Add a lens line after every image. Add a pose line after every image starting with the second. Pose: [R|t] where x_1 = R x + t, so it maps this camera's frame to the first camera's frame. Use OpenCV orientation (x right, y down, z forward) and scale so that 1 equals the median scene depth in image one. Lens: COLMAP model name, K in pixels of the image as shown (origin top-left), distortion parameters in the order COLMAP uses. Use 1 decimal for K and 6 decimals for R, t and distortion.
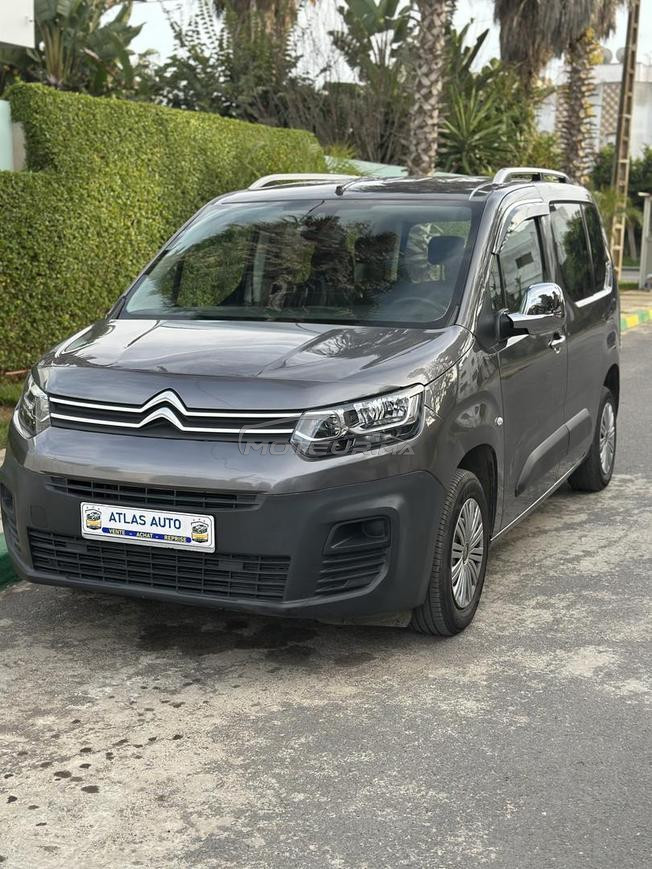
lens RADIAL K [[1205.7, 0, 328.9], [0, 1205.7, 437.0], [0, 0, 1]] dist [0.224226, -0.462537]
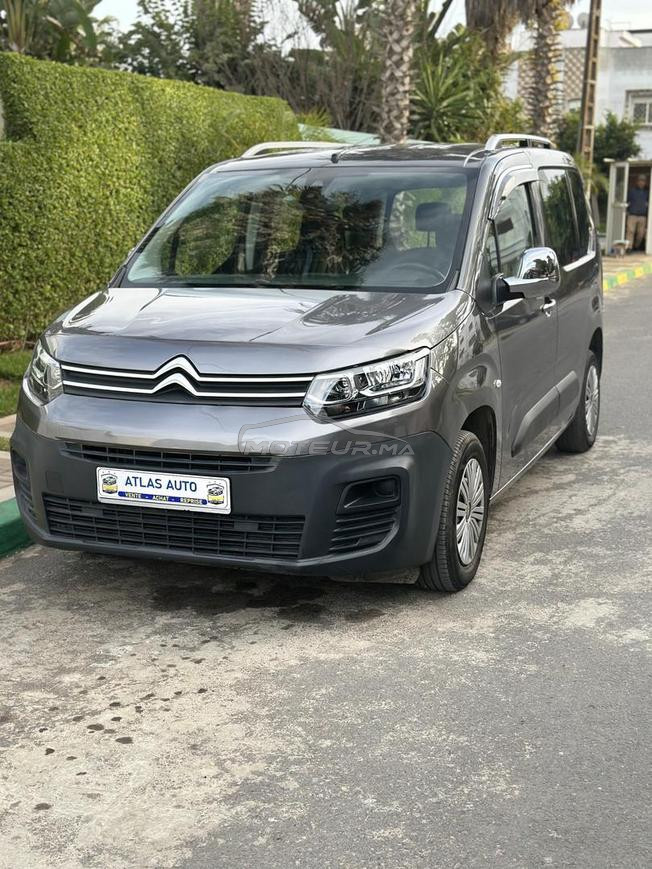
lens RADIAL K [[1205.7, 0, 328.9], [0, 1205.7, 437.0], [0, 0, 1]] dist [0.224226, -0.462537]
pose [[0.999474, -0.014668, 0.028918, -0.024954], [0.013953, 0.999596, 0.024774, 0.003732], [-0.029270, -0.024357, 0.999275, -0.017278]]
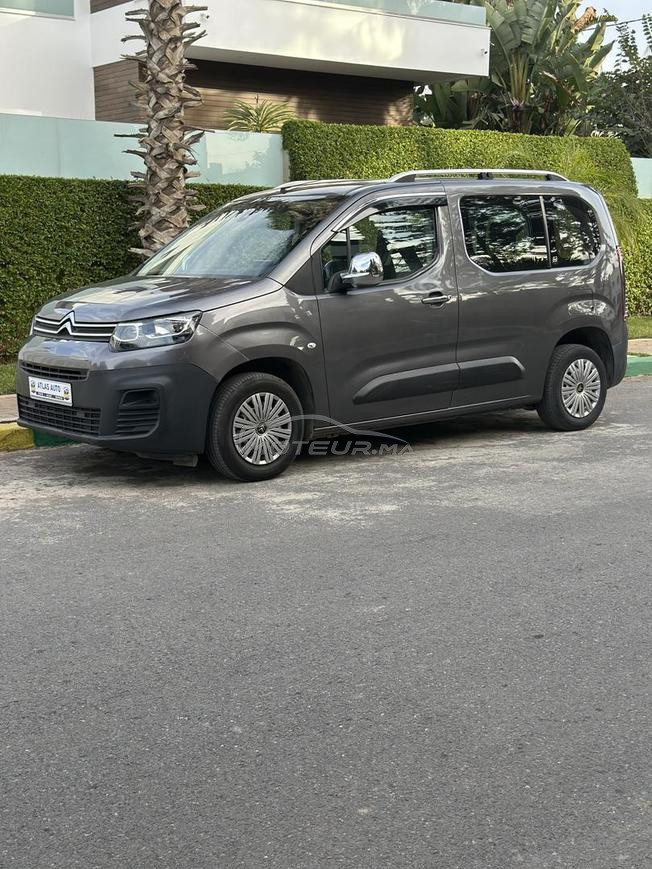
lens RADIAL K [[1205.7, 0, 328.9], [0, 1205.7, 437.0], [0, 0, 1]] dist [0.224226, -0.462537]
pose [[0.887119, 0.061246, -0.457459, 0.631841], [-0.066048, 0.997801, 0.005506, 0.066652], [0.456791, 0.025330, 0.889213, -0.216266]]
